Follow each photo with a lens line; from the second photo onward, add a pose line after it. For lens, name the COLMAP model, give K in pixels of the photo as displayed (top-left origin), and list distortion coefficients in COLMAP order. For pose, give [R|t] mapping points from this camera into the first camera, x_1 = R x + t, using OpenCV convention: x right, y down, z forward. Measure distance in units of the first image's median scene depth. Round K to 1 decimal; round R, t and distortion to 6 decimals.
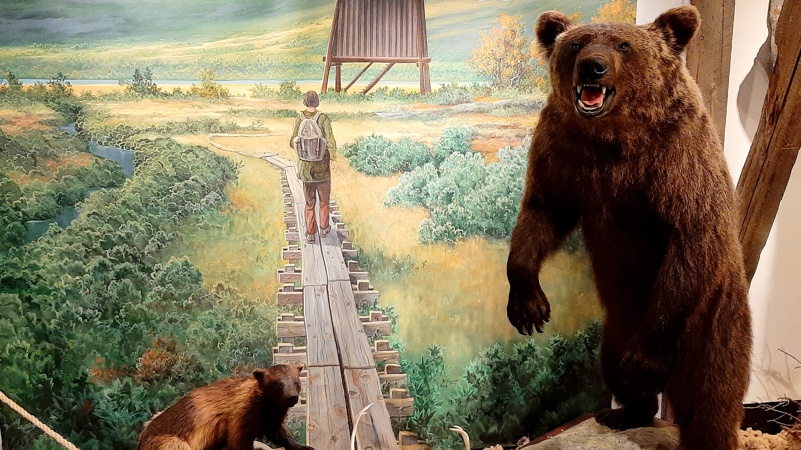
lens RADIAL K [[751.1, 0, 400.5], [0, 751.1, 226.2], [0, 0, 1]] dist [0.030631, 0.000000]
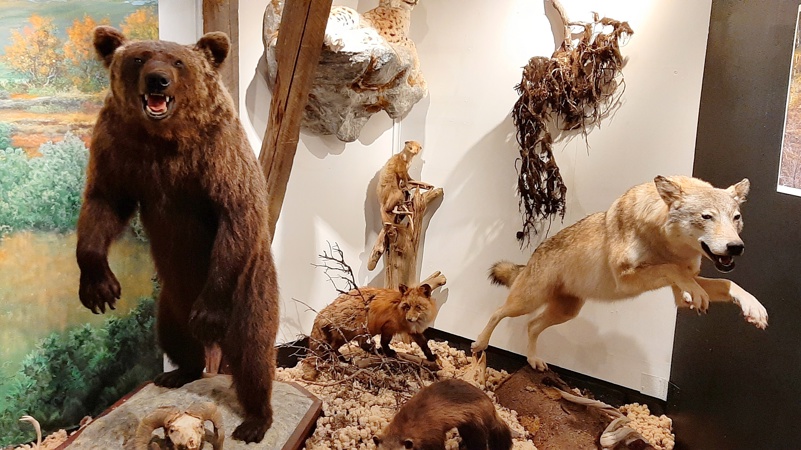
lens RADIAL K [[751.1, 0, 400.4], [0, 751.1, 223.9], [0, 0, 1]] dist [0.030631, 0.000000]
pose [[0.794257, -0.080379, 0.602241, -0.120436], [0.072695, 0.996662, 0.037148, 0.003243], [-0.603217, 0.014275, 0.797449, -0.135424]]
